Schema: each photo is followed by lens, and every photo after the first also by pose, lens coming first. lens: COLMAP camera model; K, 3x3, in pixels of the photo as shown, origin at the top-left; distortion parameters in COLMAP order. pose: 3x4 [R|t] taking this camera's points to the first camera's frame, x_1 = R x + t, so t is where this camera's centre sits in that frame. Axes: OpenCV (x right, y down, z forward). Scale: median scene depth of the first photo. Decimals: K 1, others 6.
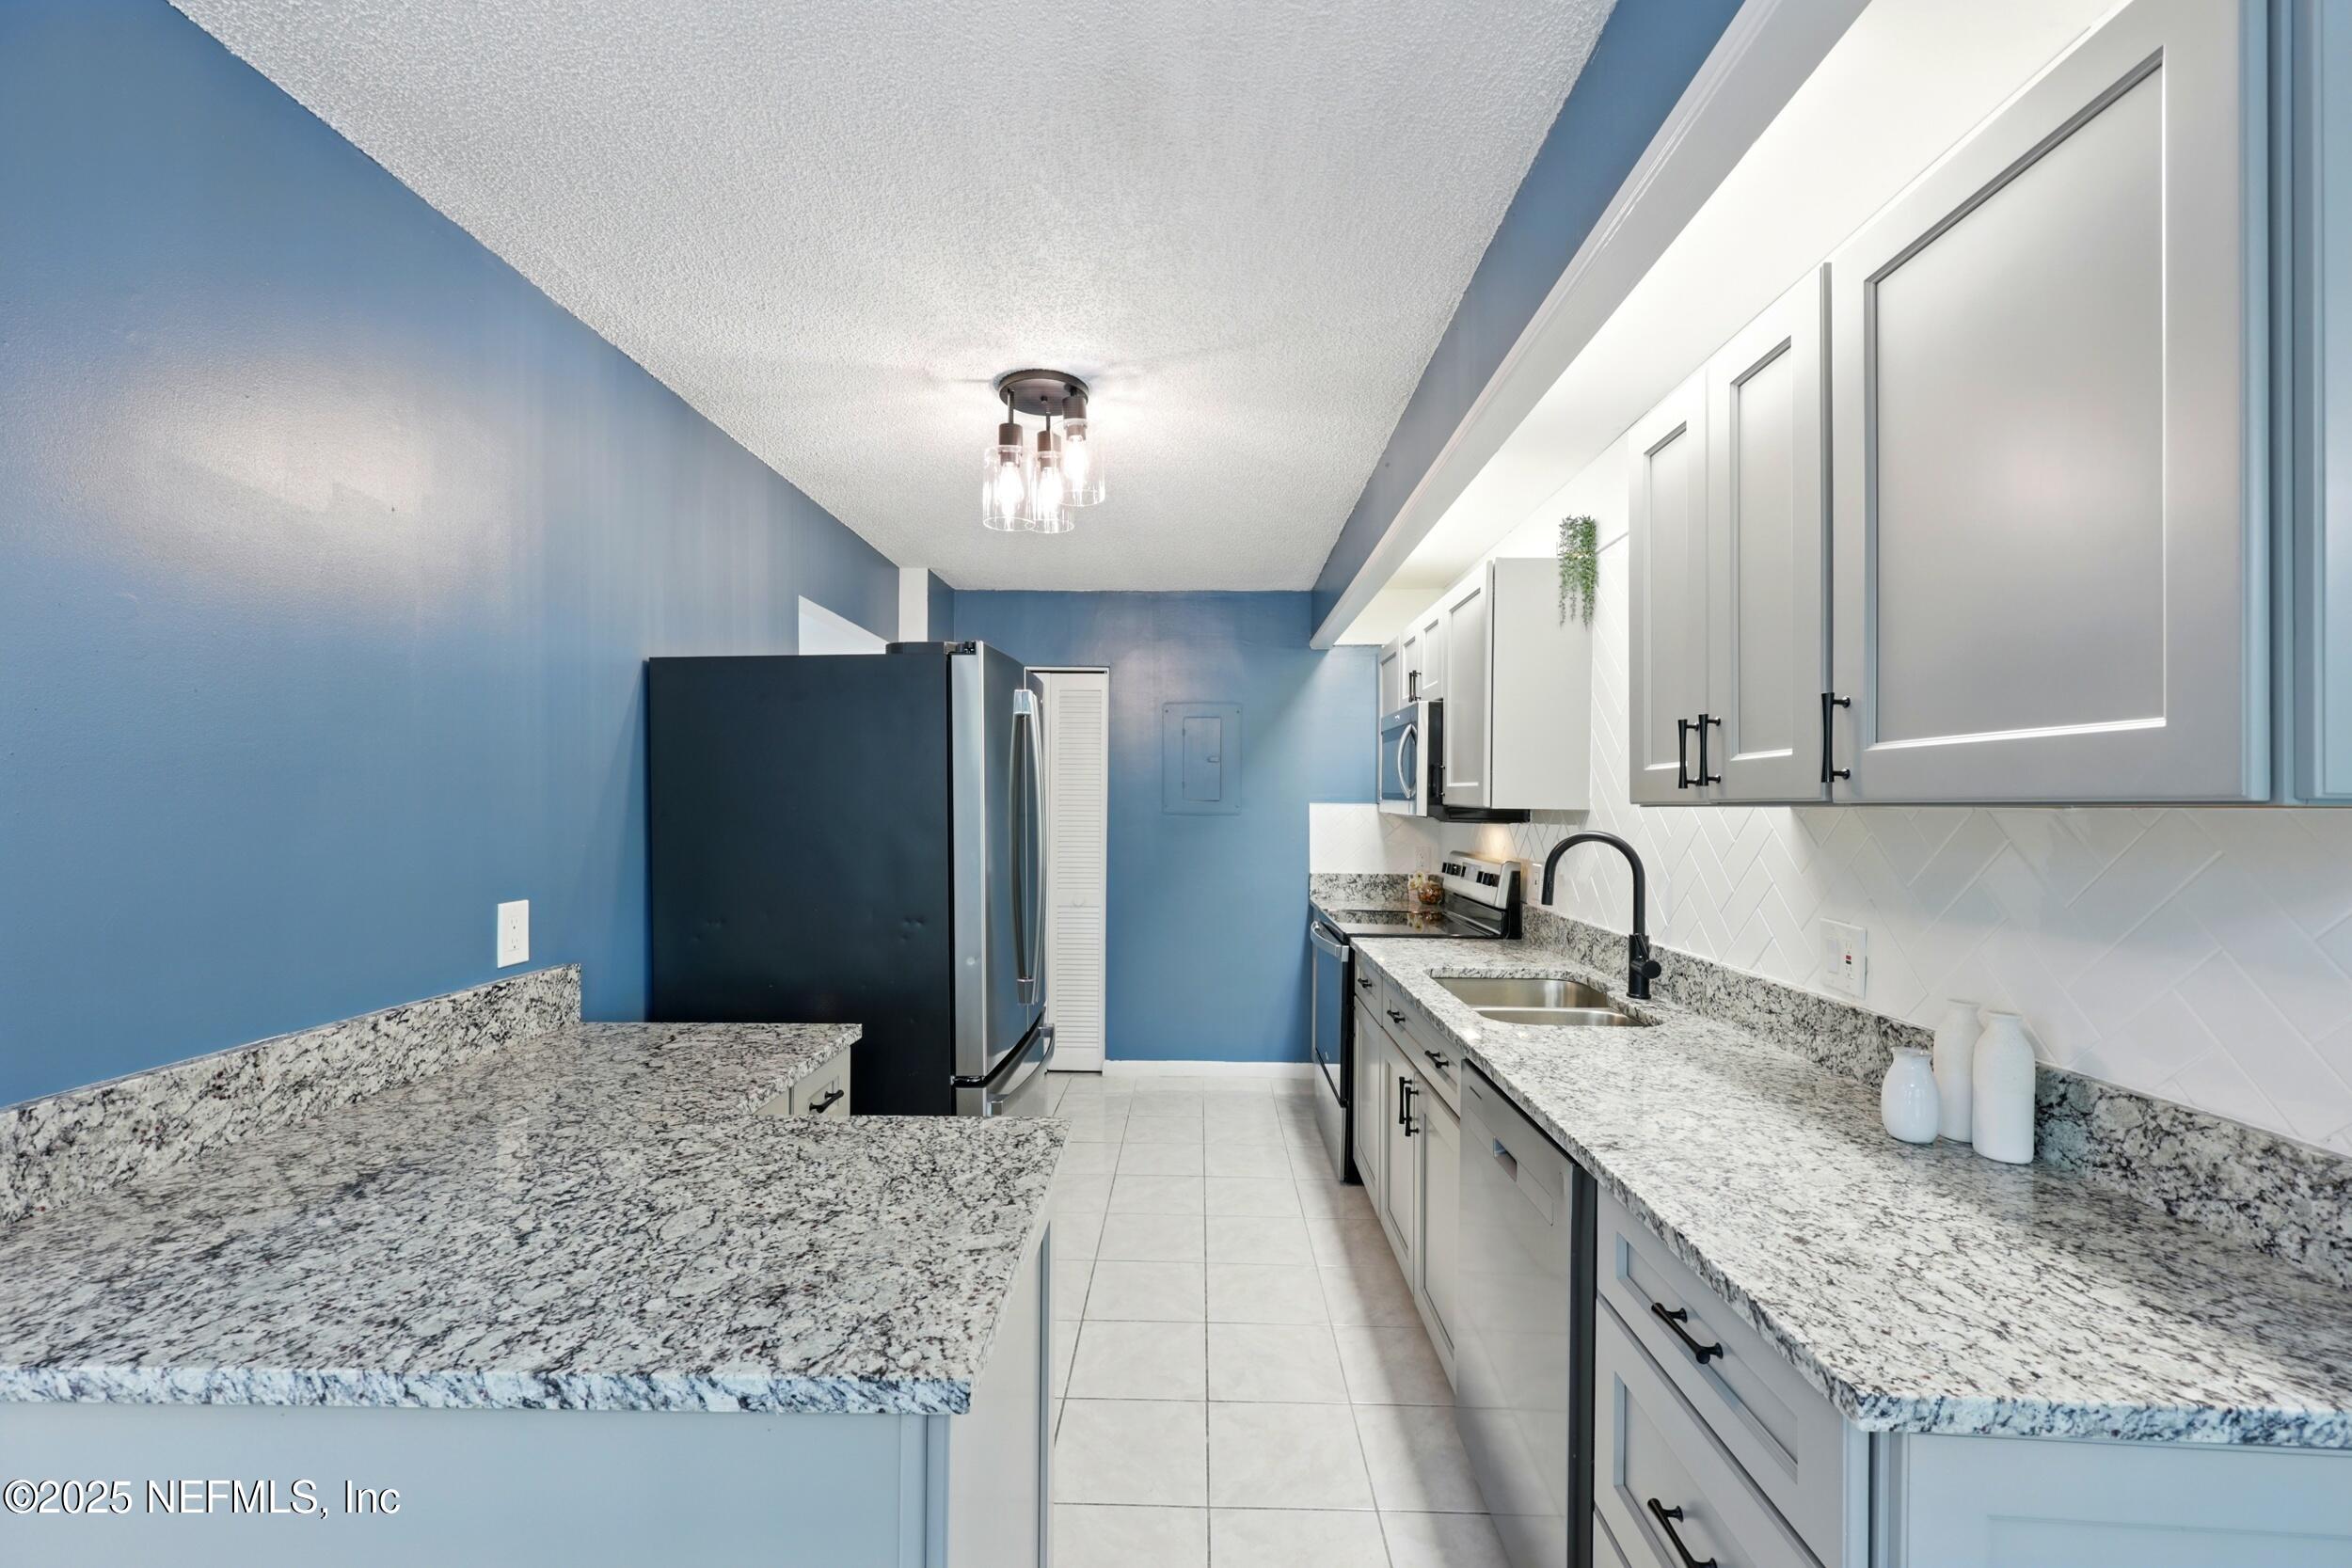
lens RADIAL K [[962.1, 0, 1175.1], [0, 962.1, 793.4], [0, 0, 1]] dist [0.002817, -0.000474]
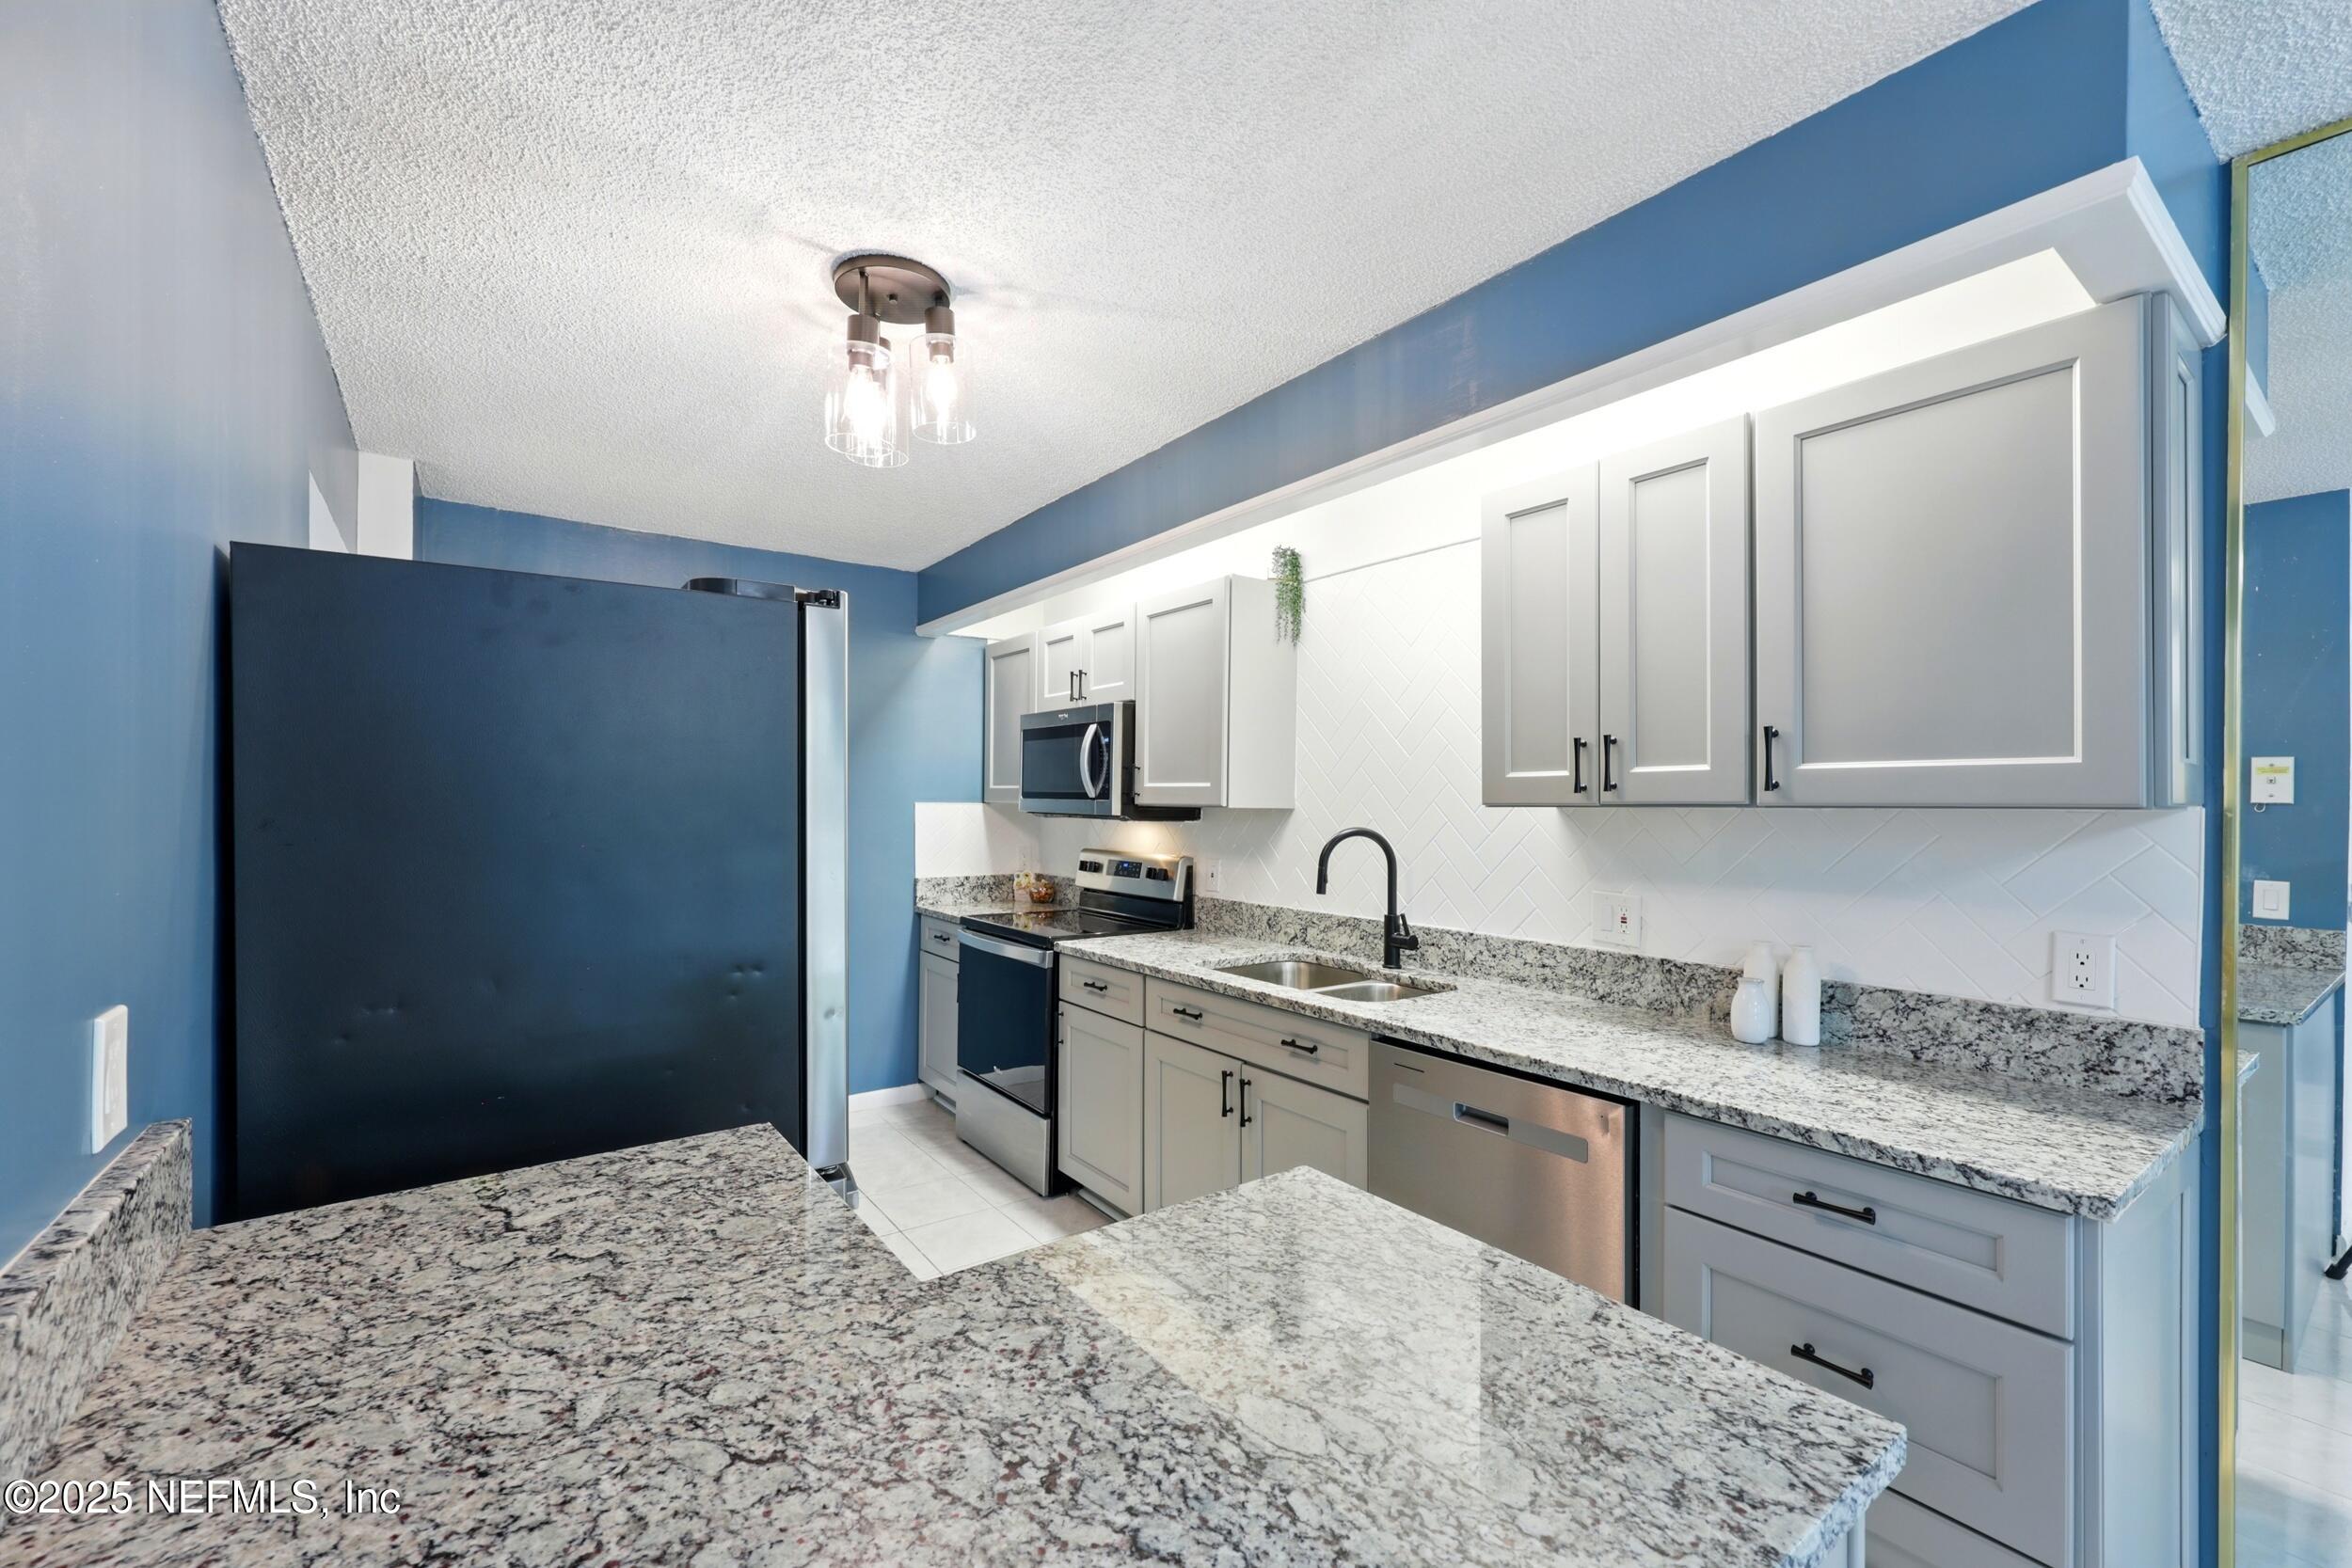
lens RADIAL K [[962.1, 0, 1175.1], [0, 962.1, 793.4], [0, 0, 1]] dist [0.002817, -0.000474]
pose [[0.791693, 0.004664, 0.610902, -0.727409], [-0.006534, 0.999978, 0.000833, -0.001822], [-0.610884, -0.004651, 0.791706, 0.373268]]
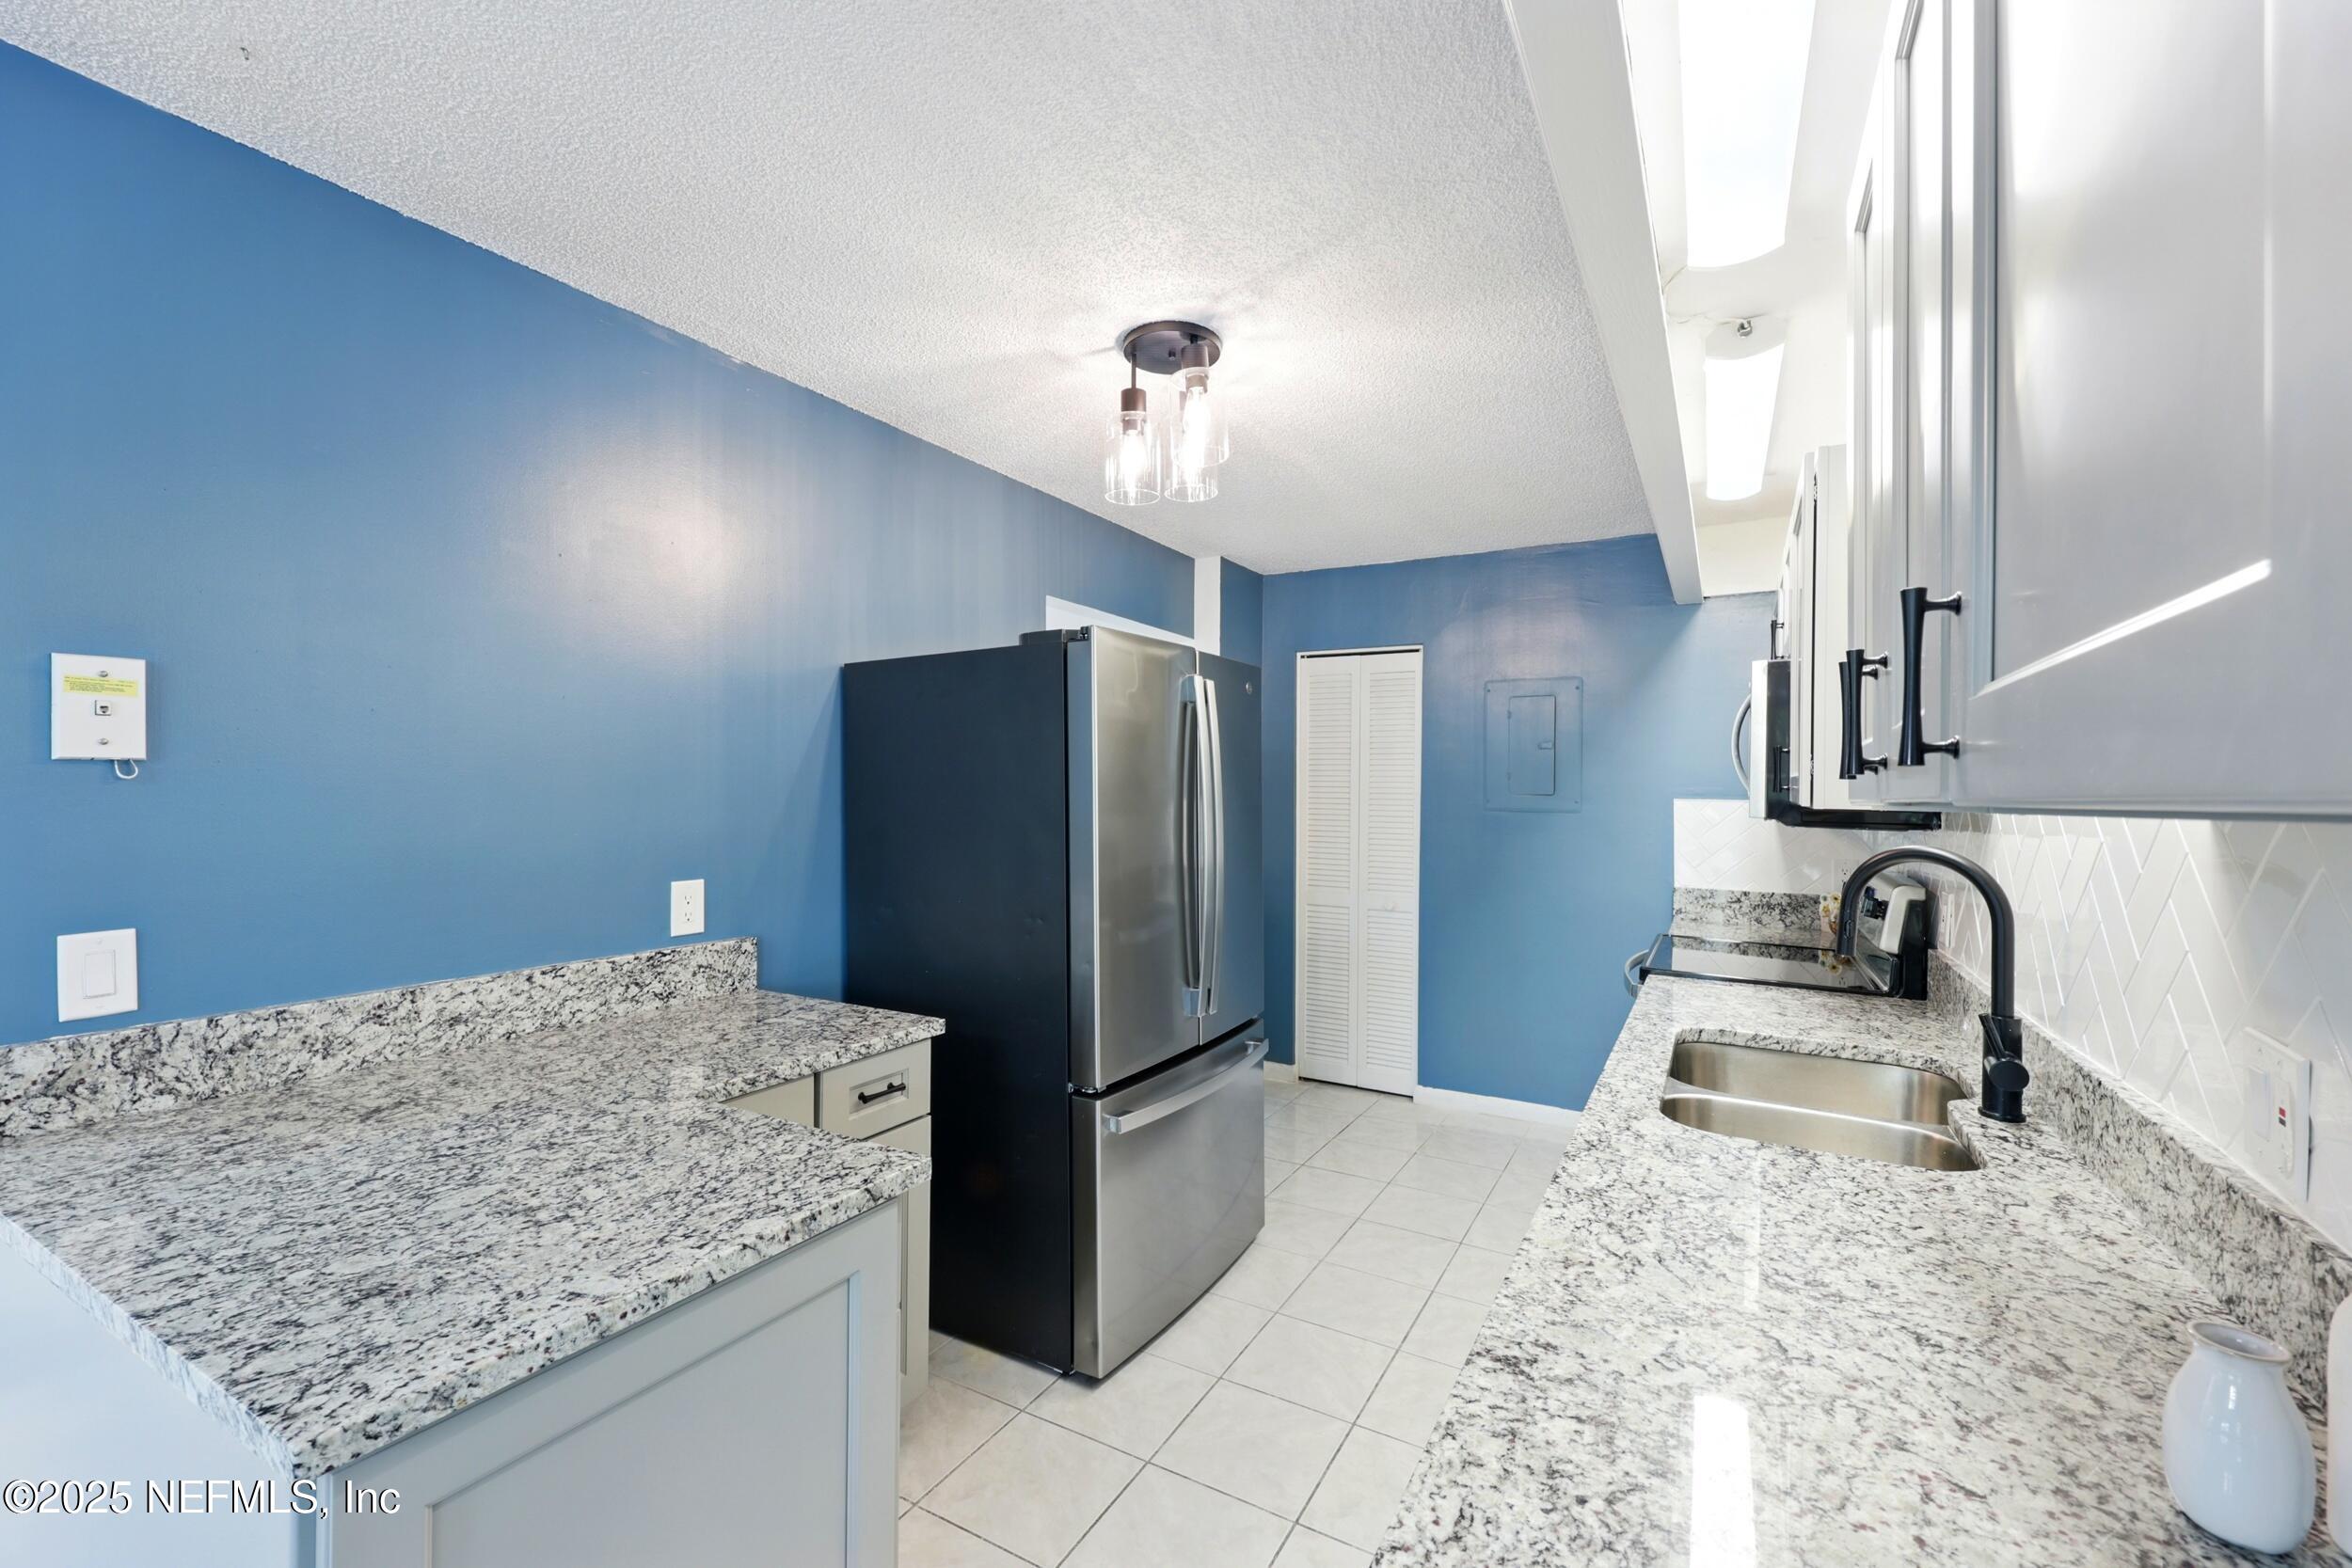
lens RADIAL K [[972.0, 0, 1176.0], [0, 972.0, 784.0], [0, 0, 1]] dist [0.003411, -0.000386]
pose [[0.881526, -0.000309, -0.472135, 0.500729], [0.000023, 1.000000, -0.000611, -0.004182], [0.472135, 0.000528, 0.881526, 0.315578]]
